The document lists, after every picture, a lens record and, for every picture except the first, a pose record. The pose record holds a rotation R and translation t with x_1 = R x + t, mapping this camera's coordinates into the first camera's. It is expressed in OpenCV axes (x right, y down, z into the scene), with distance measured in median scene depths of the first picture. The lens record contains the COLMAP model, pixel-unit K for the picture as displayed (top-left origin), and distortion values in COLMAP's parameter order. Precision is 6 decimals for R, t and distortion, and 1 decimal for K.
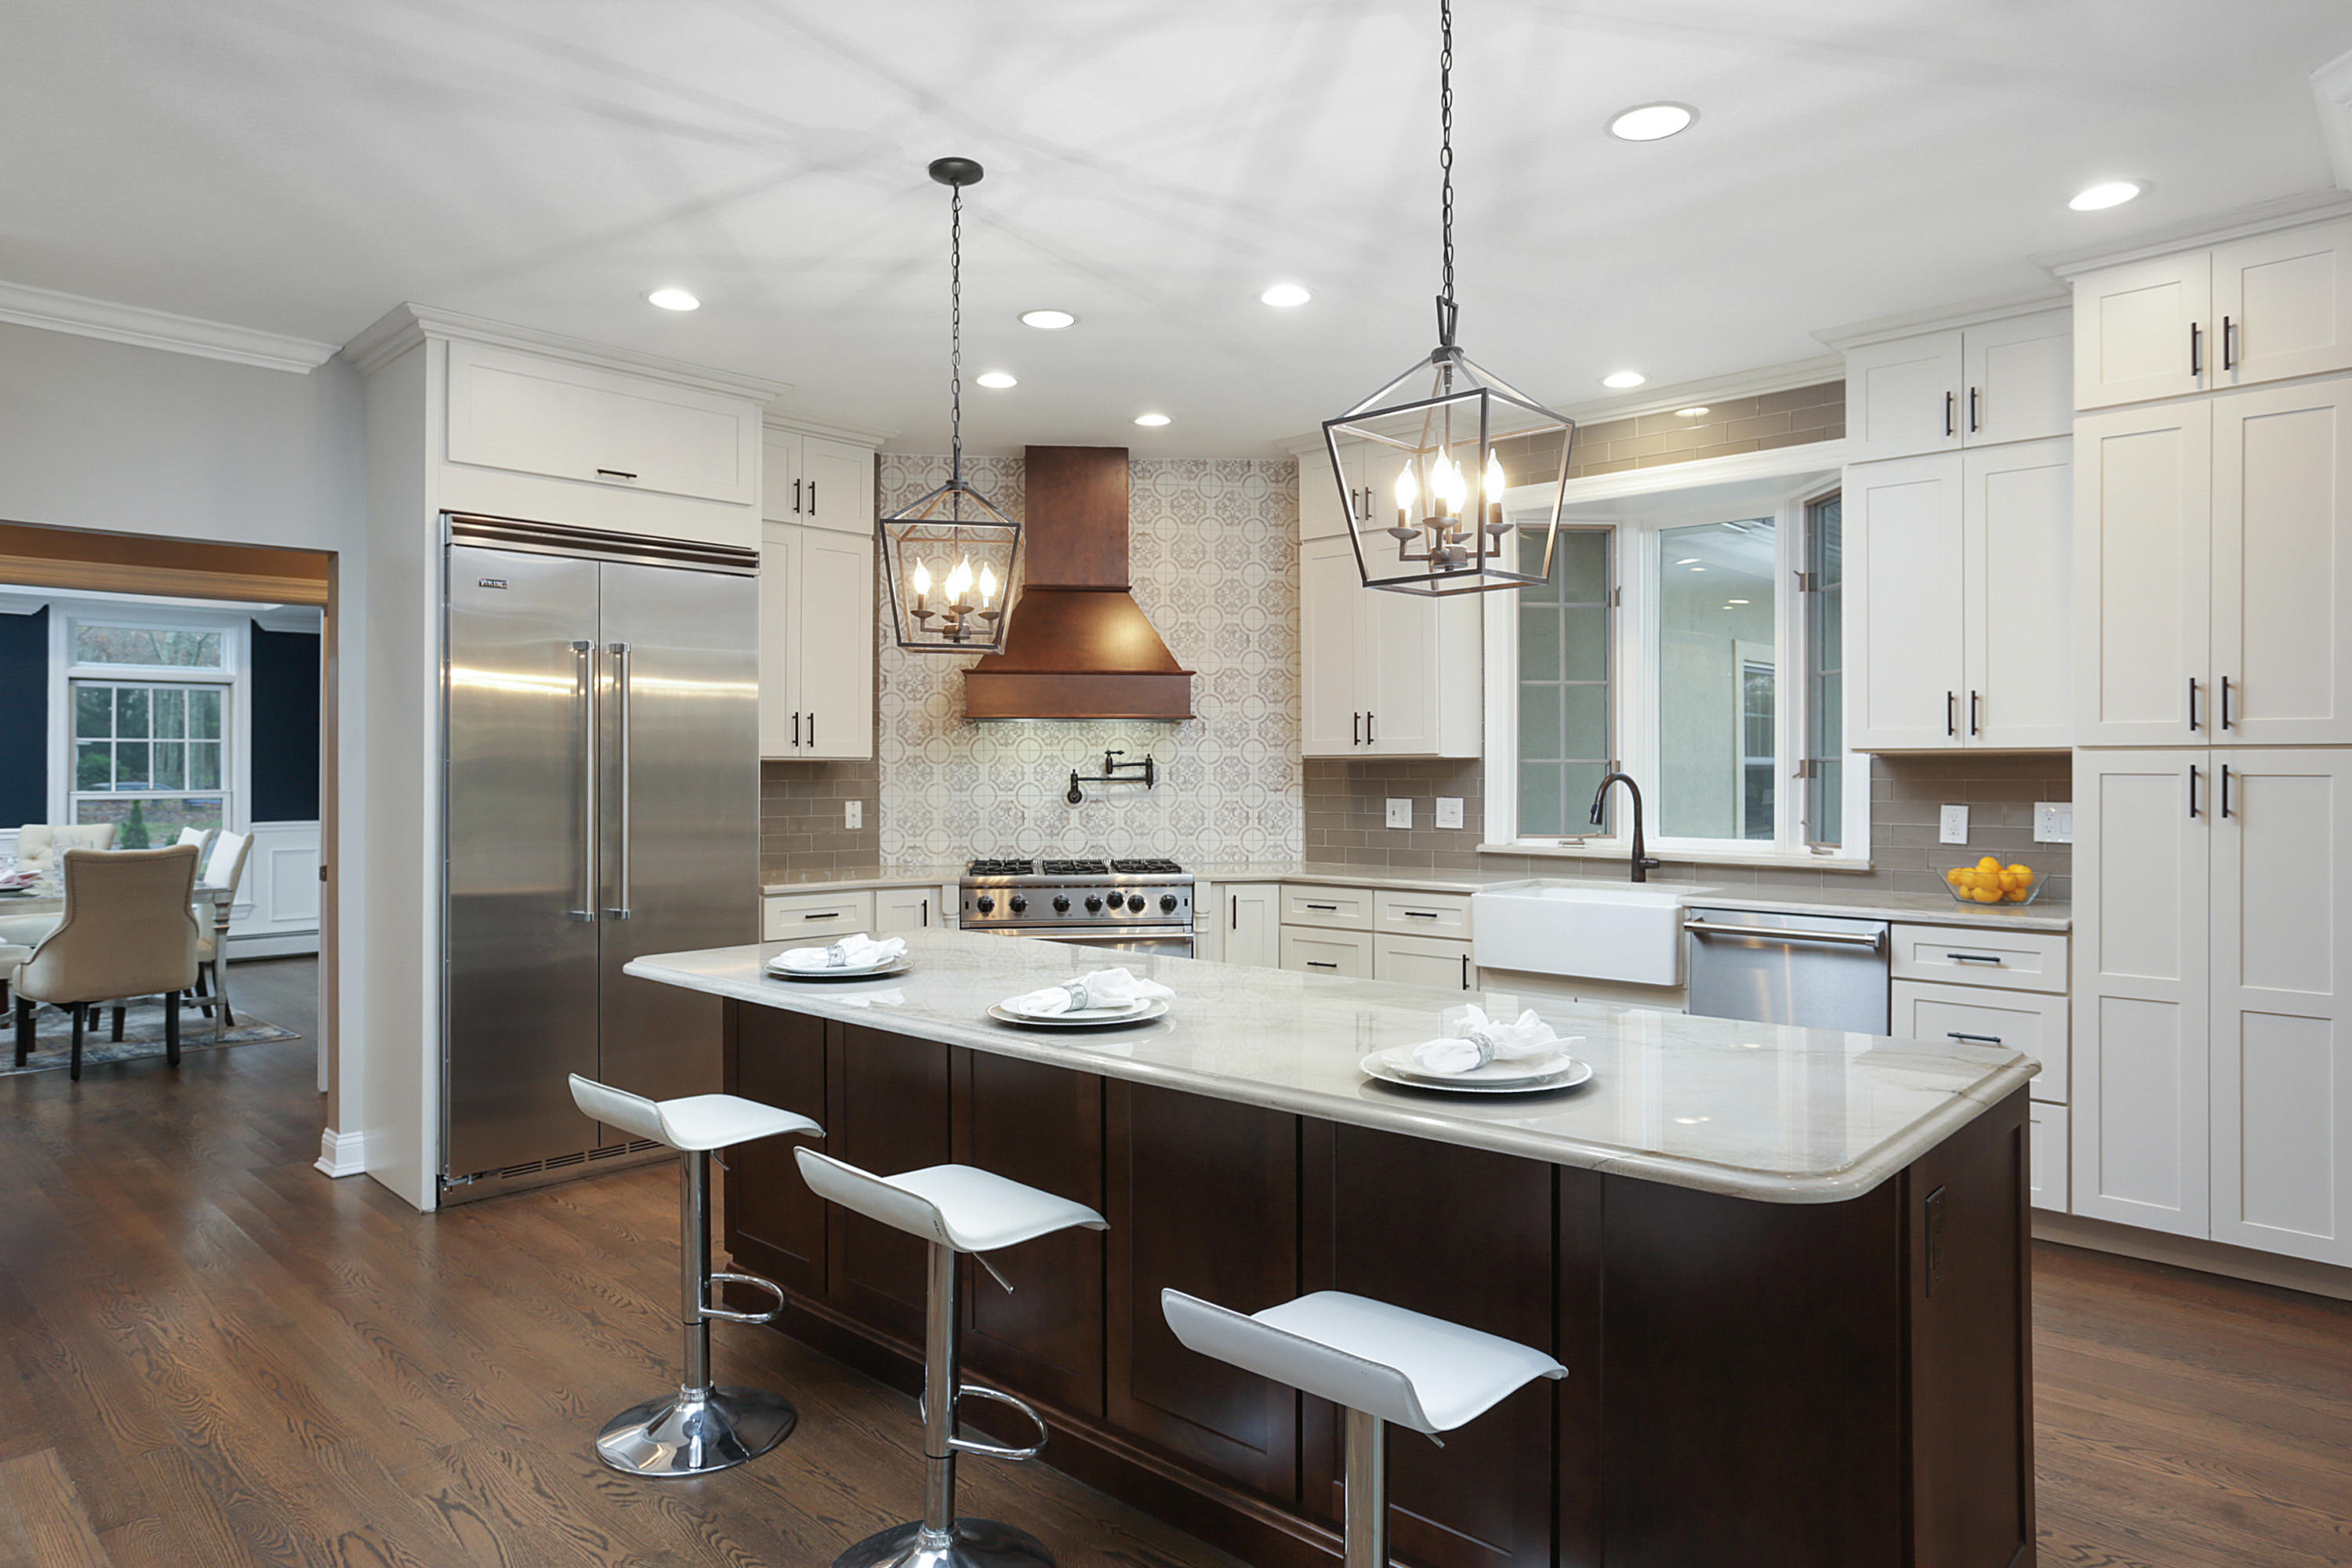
lens RADIAL K [[1428.1, 0, 1185.1], [0, 1428.1, 784.1], [0, 0, 1]] dist [-0.034331, 0.025500]
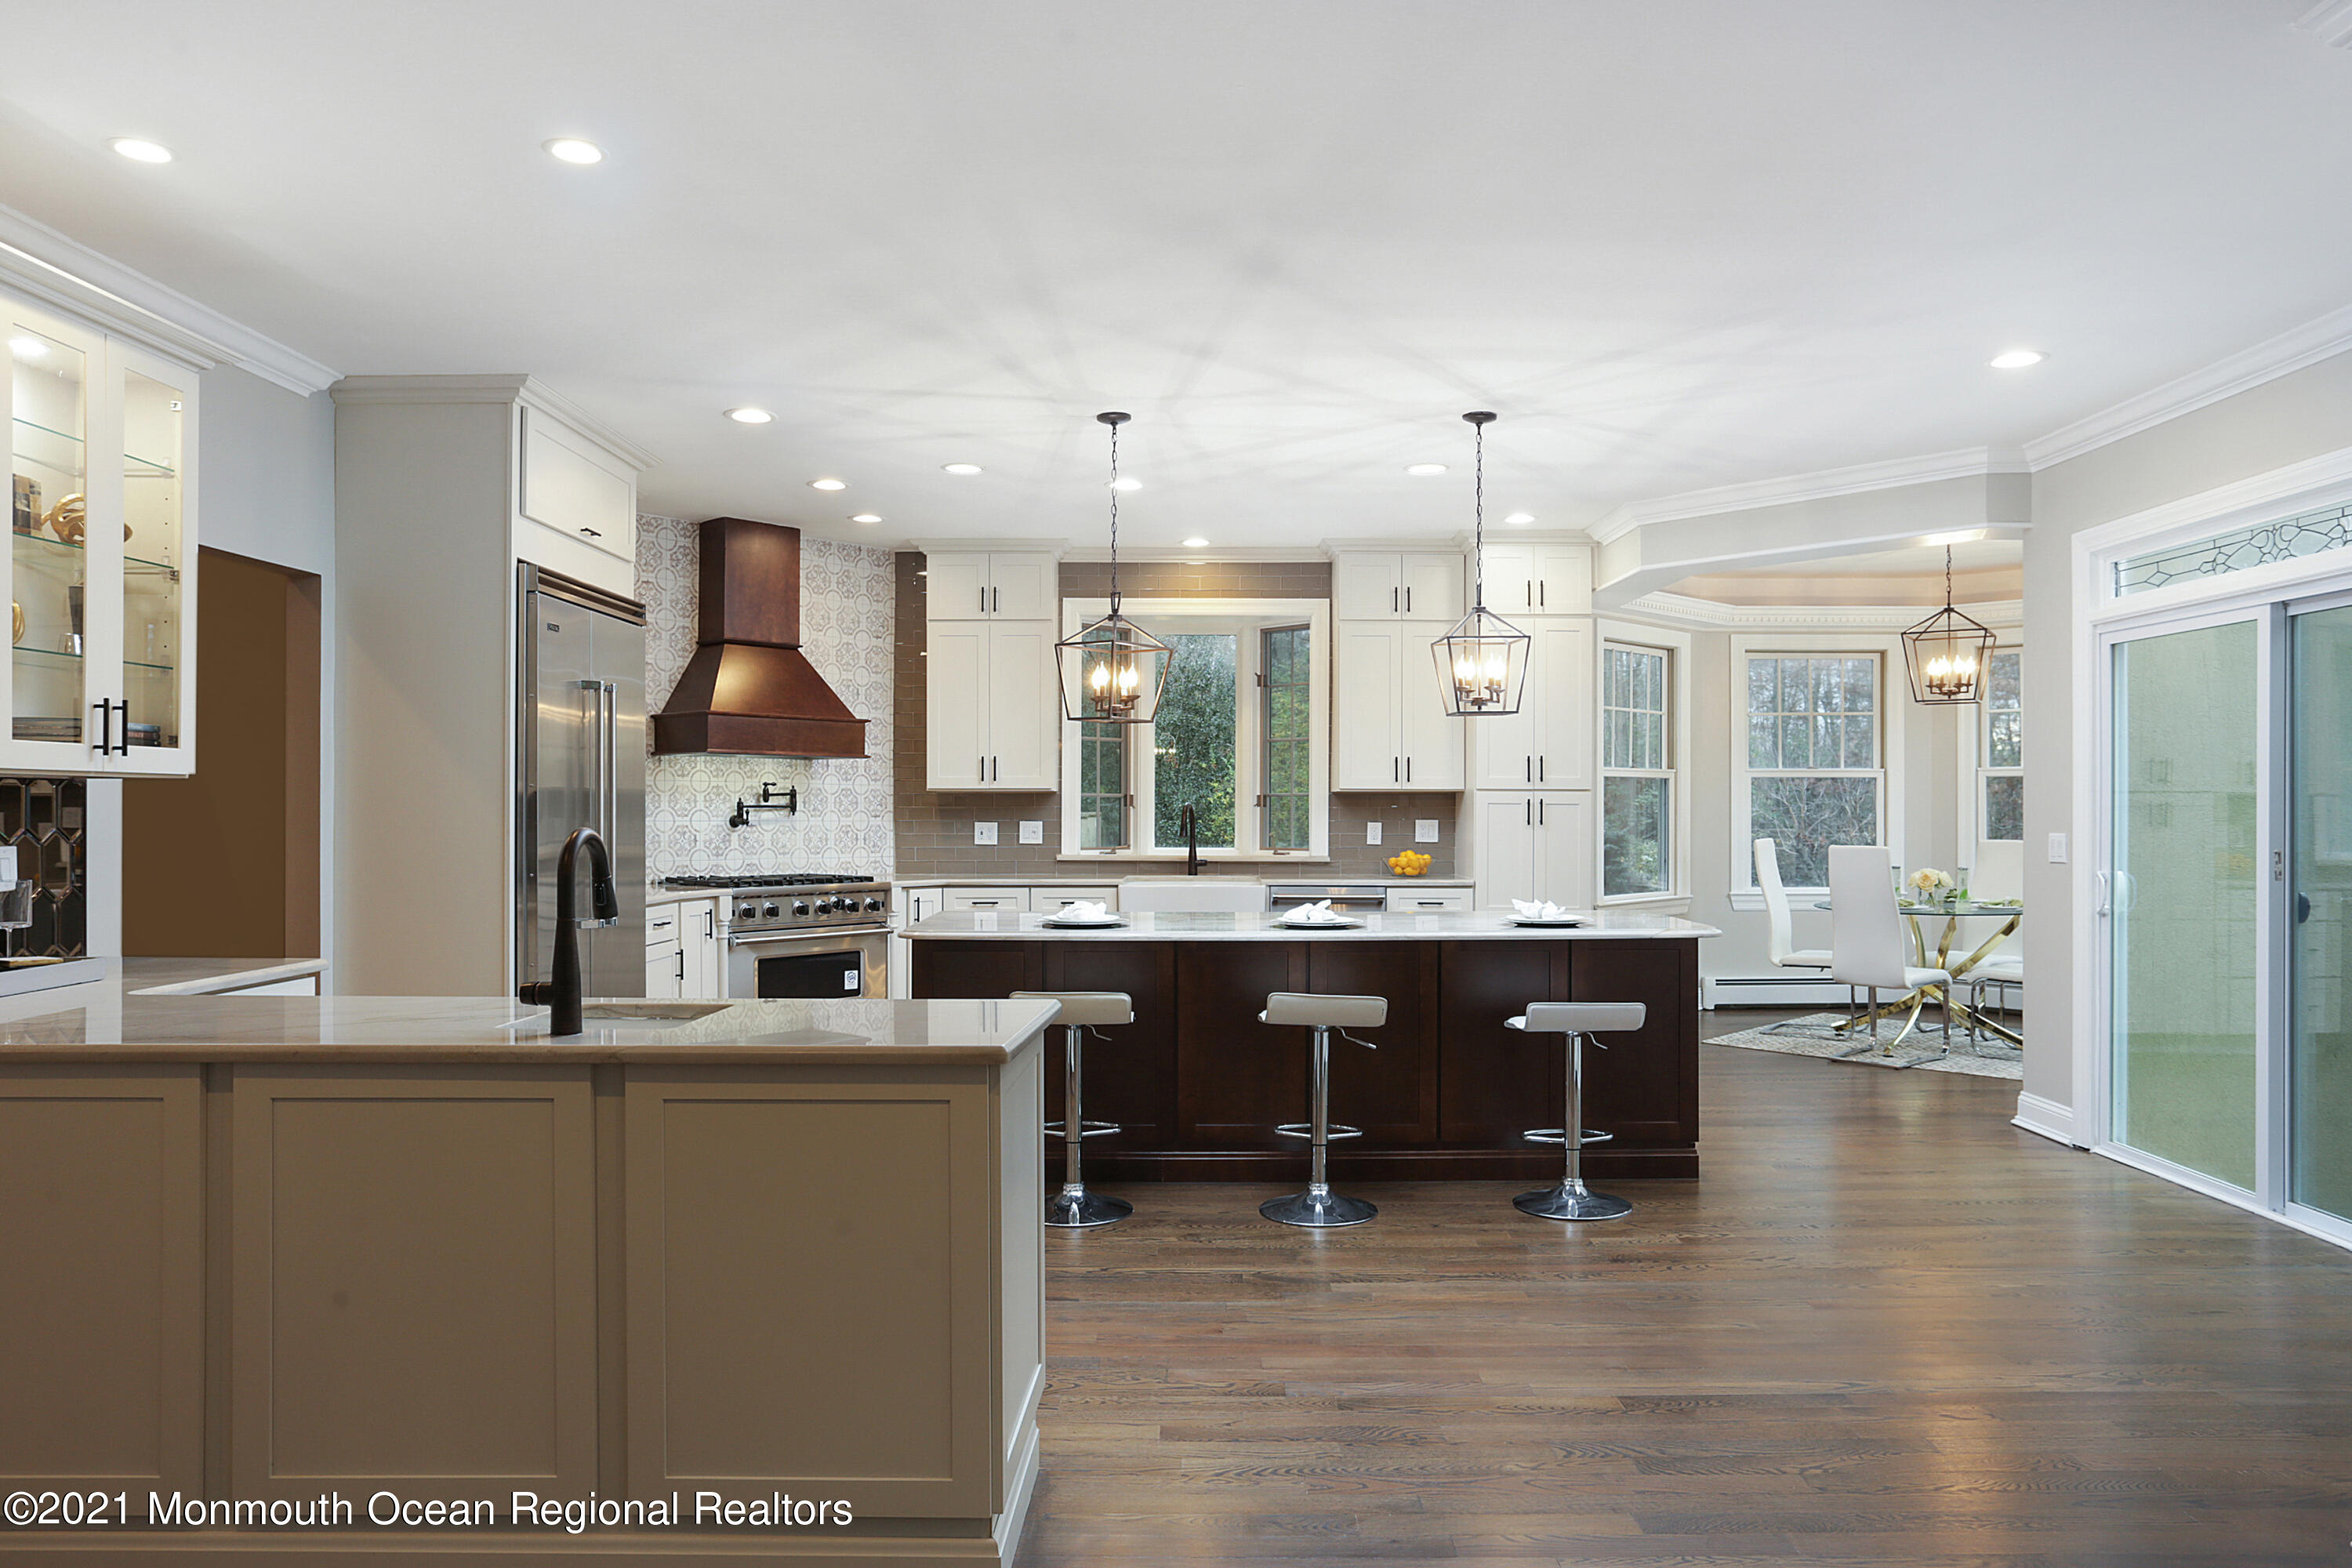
lens RADIAL K [[1558.8, 0, 1177.2], [0, 1558.8, 792.9], [0, 0, 1]] dist [-0.012326, -0.000896]
pose [[0.728138, 0.008709, 0.685375, -0.723889], [0.002734, 0.999874, -0.015610, 0.006544], [-0.685425, 0.013241, 0.728023, -0.168851]]
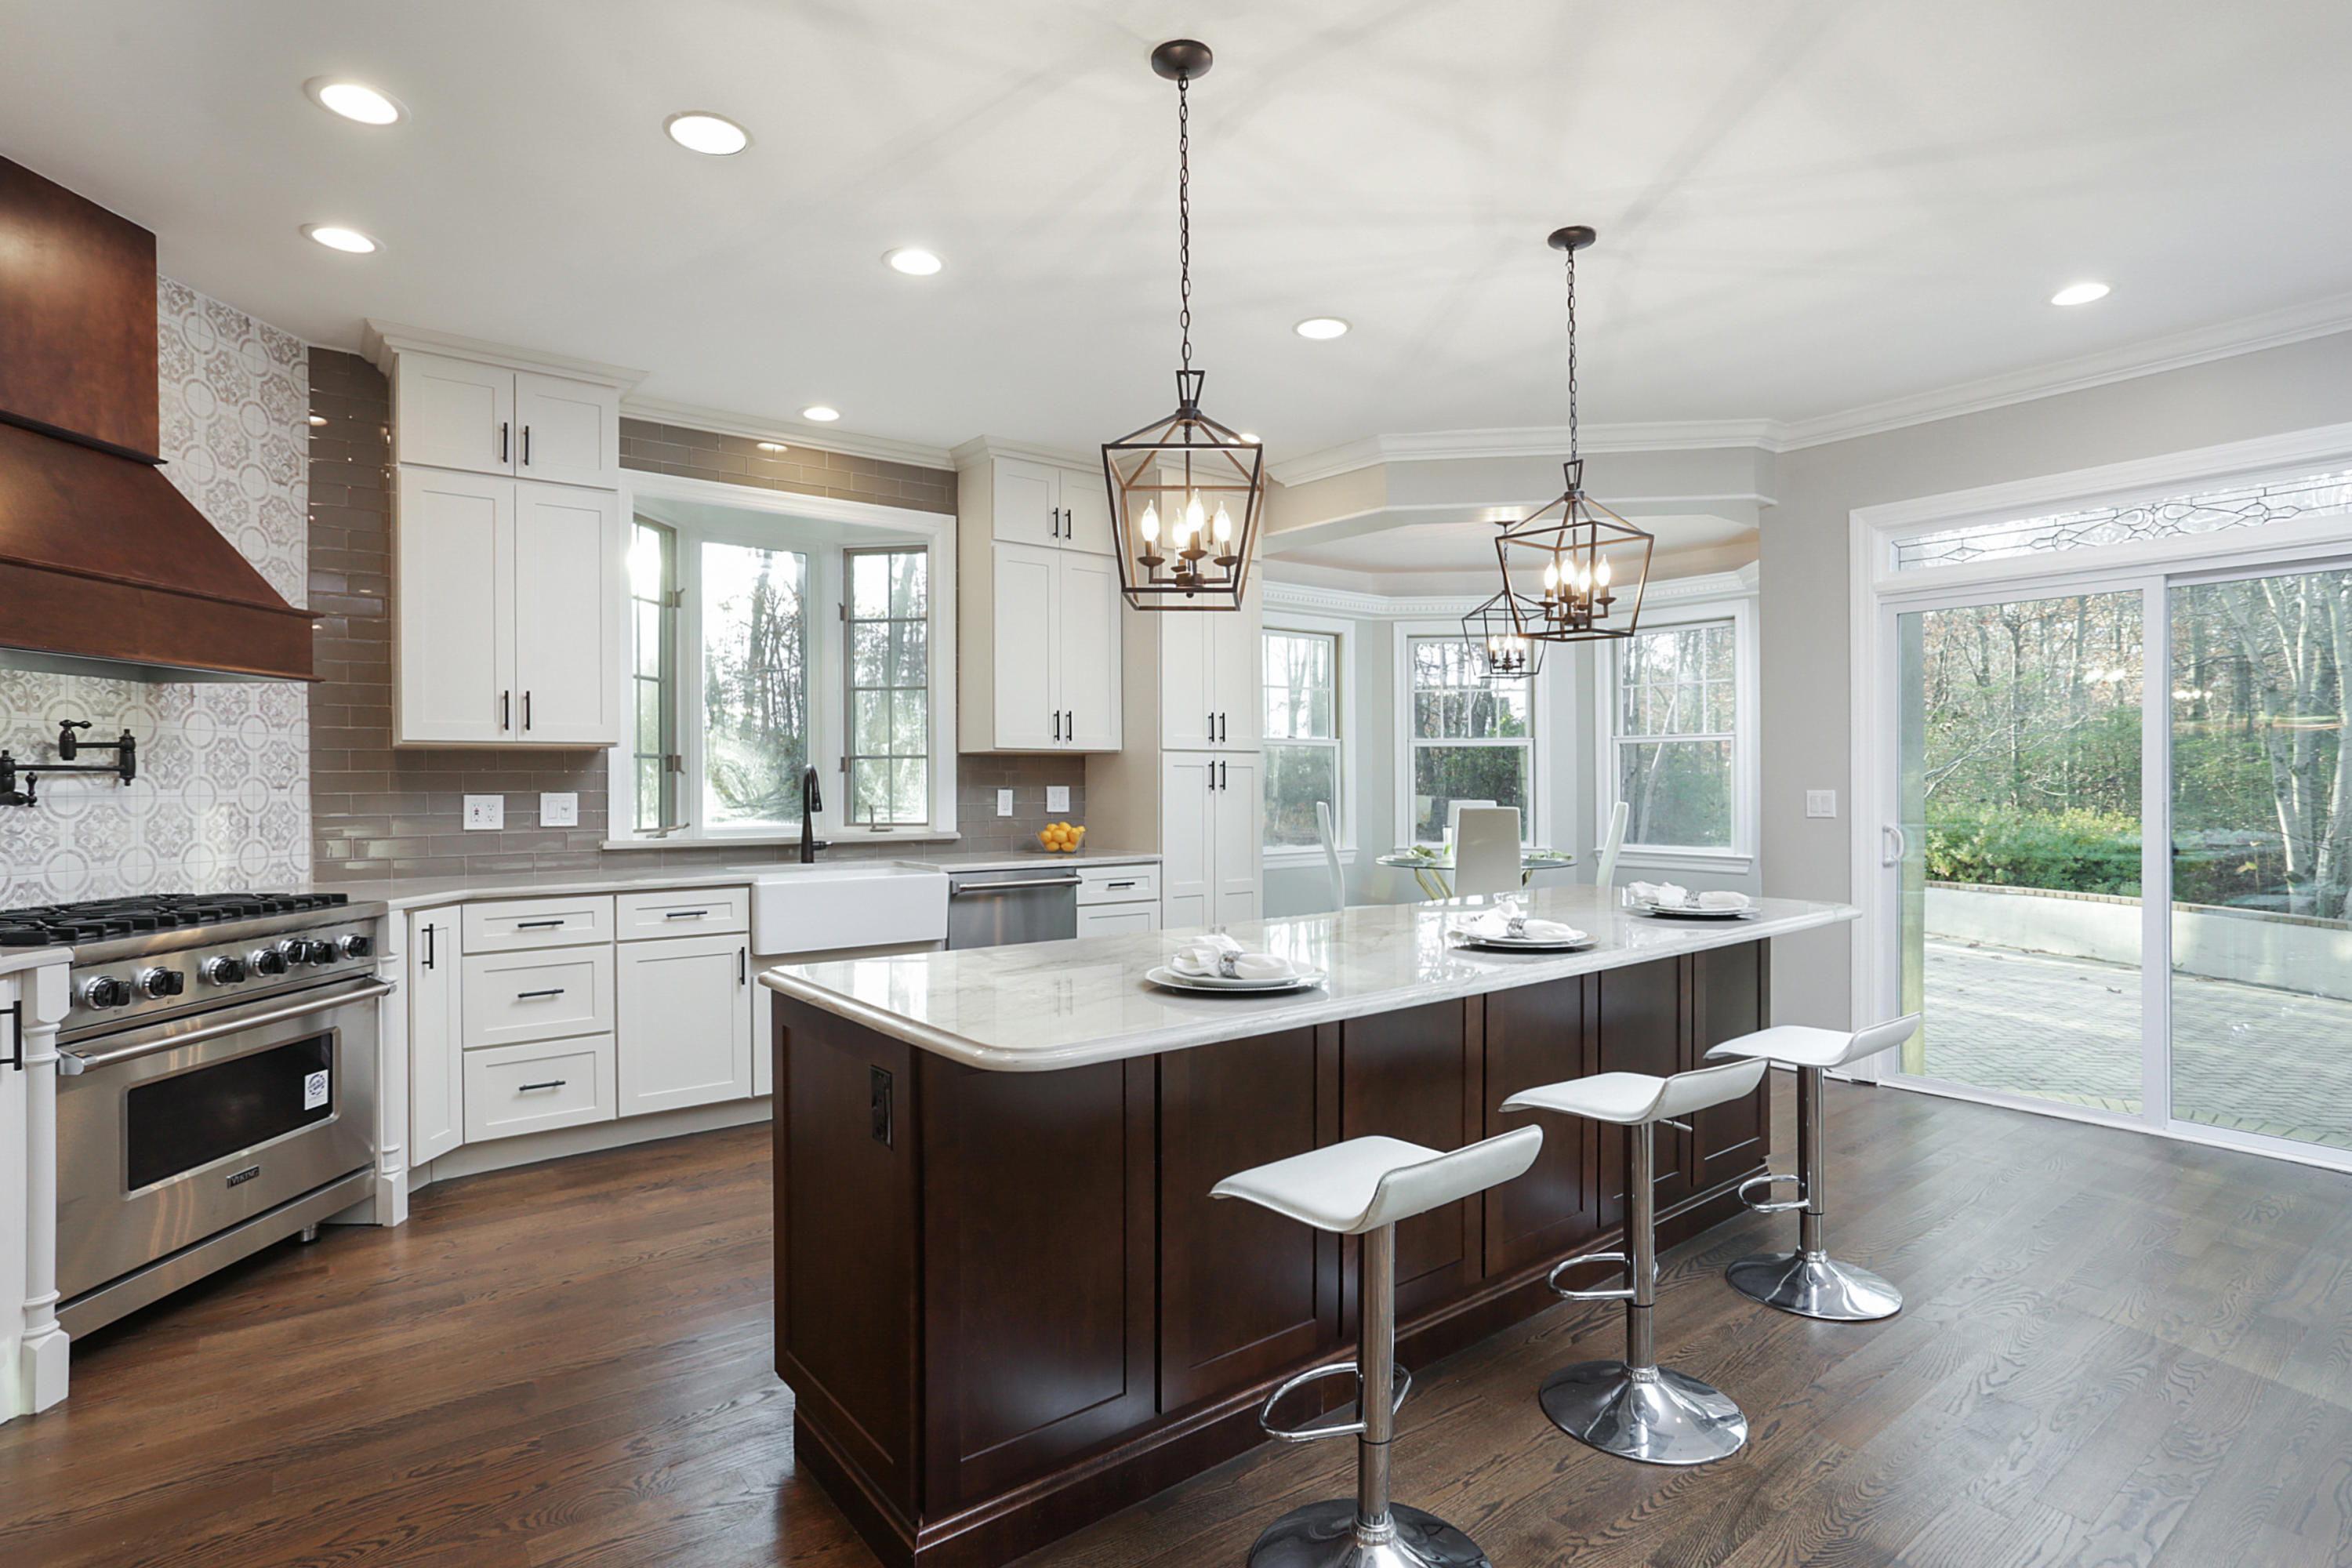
lens RADIAL K [[1209.4, 0, 1187.9], [0, 1209.4, 775.6], [0, 0, 1]] dist [-0.014241, 0.006639]
pose [[0.150182, 0.003818, 0.988651, -0.506675], [0.012277, 0.999908, -0.005726, 0.008401], [-0.988582, 0.012998, 0.150121, 0.493089]]
